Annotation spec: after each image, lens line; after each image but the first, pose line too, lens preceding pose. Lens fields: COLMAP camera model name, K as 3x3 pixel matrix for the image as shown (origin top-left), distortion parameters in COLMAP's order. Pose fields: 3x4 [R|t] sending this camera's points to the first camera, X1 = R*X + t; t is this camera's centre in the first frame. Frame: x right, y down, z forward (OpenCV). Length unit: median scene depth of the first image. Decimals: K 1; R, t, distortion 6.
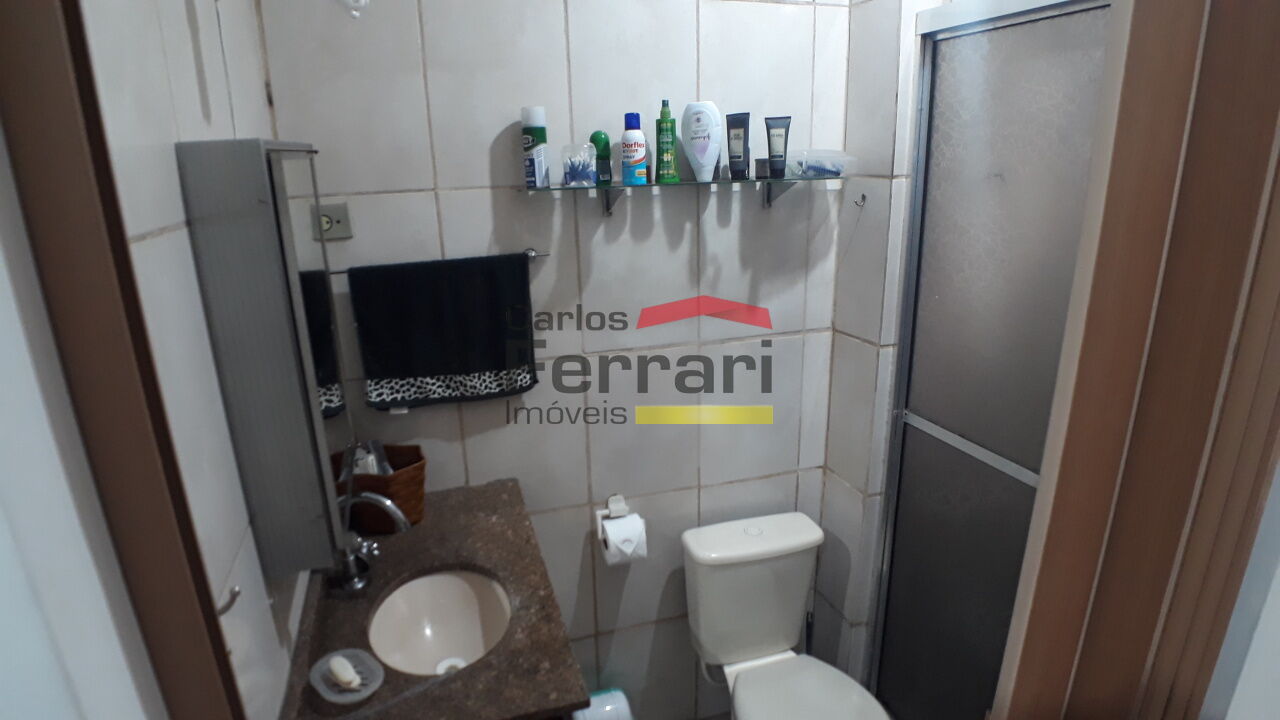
lens RADIAL K [[713.3, 0, 637.7], [0, 713.3, 362.7], [0, 0, 1]] dist [-0.031365, -0.000138]
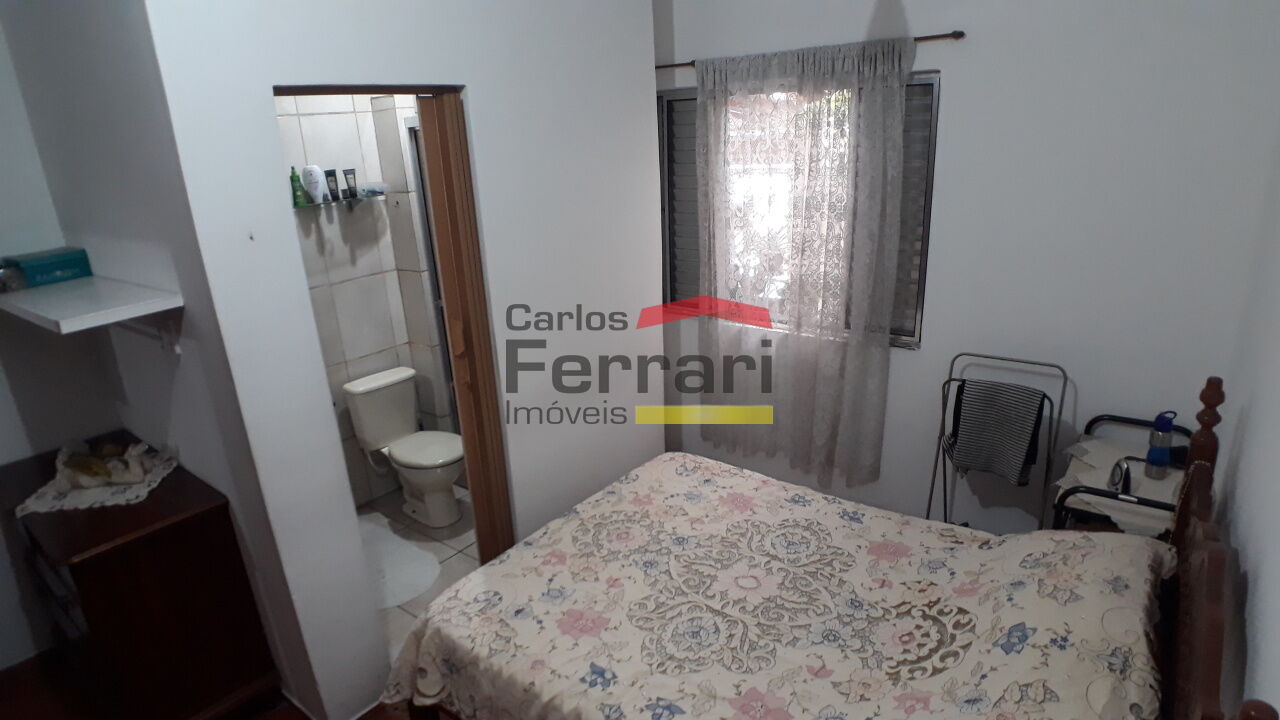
lens RADIAL K [[713.3, 0, 635.8], [0, 713.3, 364.2], [0, 0, 1]] dist [-0.031365, -0.000138]
pose [[0.820265, -0.209631, 0.532184, -0.325471], [0.200801, 0.976738, 0.075246, 0.221090], [-0.535578, 0.045142, 0.843278, -1.143754]]
